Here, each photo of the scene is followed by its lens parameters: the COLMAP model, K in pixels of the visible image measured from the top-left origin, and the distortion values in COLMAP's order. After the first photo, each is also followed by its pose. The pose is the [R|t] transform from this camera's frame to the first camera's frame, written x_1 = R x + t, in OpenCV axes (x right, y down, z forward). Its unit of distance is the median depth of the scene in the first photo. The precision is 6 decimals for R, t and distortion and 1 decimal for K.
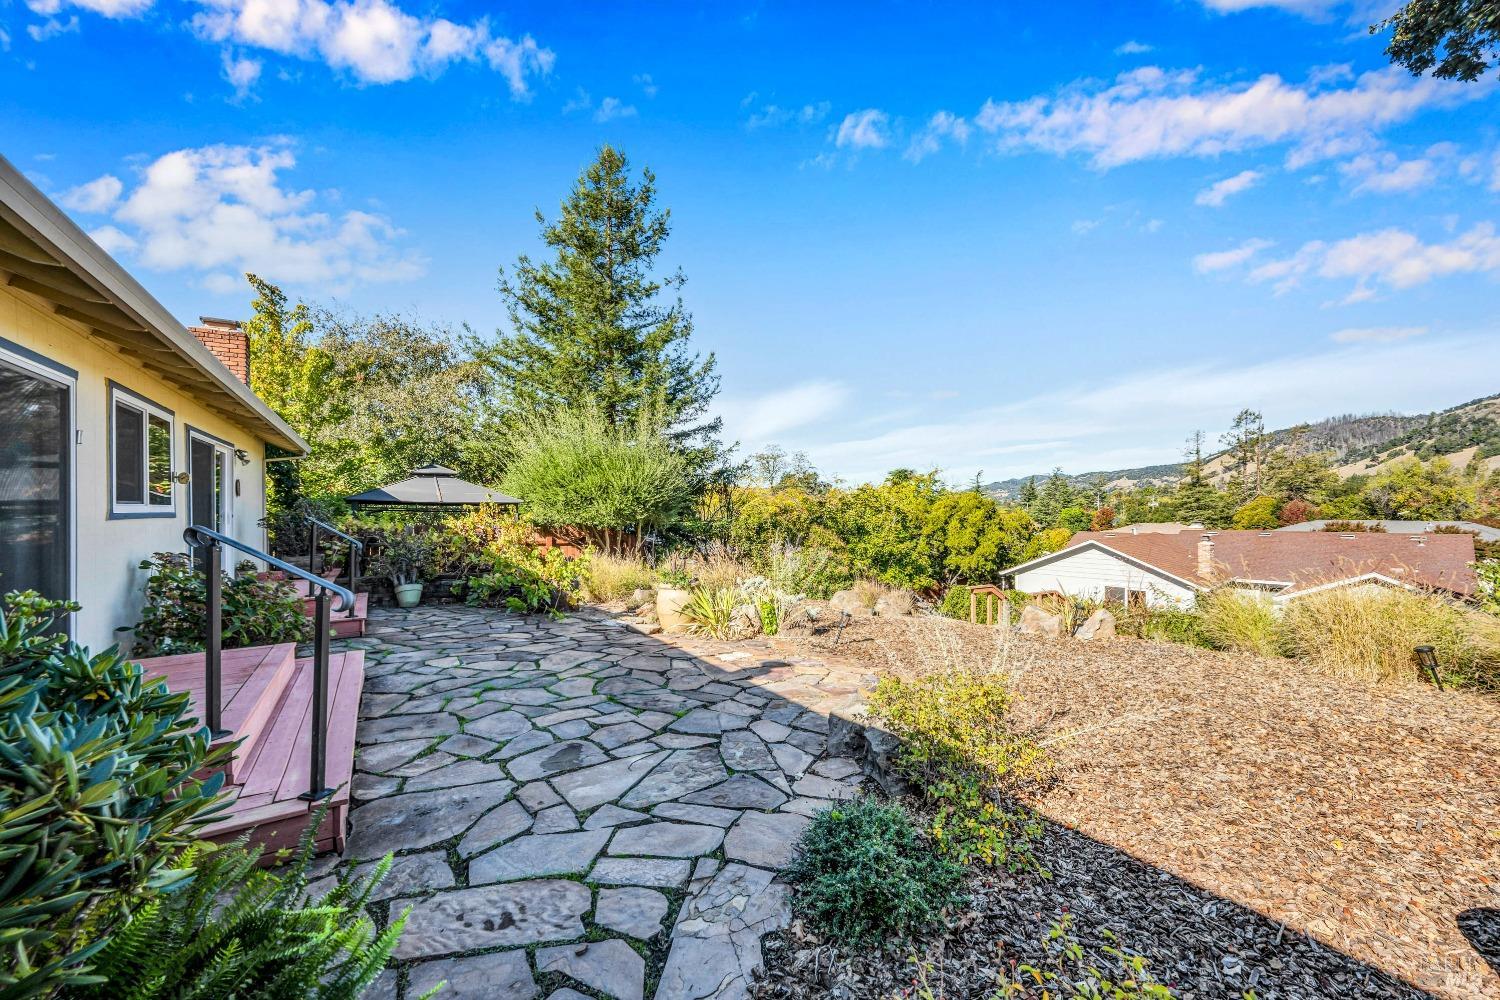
lens RADIAL K [[625.6, 0, 777.5], [0, 625.6, 529.9], [0, 0, 1]] dist [0.000890, -0.000419]
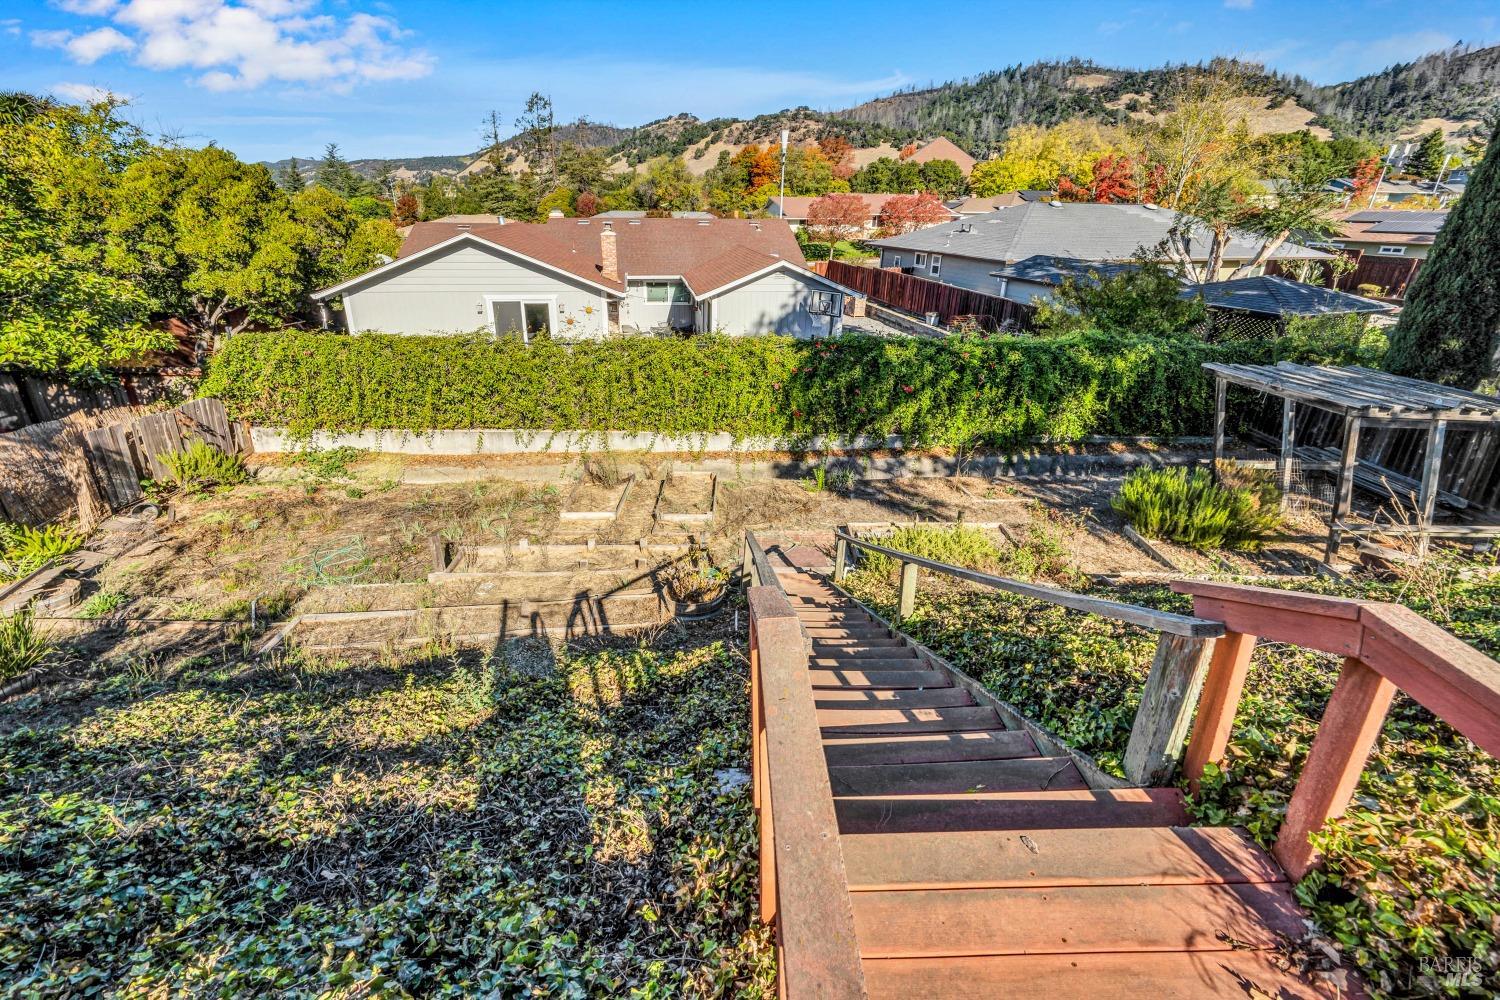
lens RADIAL K [[617.0, 0, 760.4], [0, 617.0, 408.7], [0, 0, 1]] dist [0.000563, 0.000039]
pose [[0.537571, -0.254520, 0.803889, 0.262054], [0.015015, 0.956096, 0.292669, 0.019014], [-0.843085, -0.145260, 0.517791, 0.969215]]
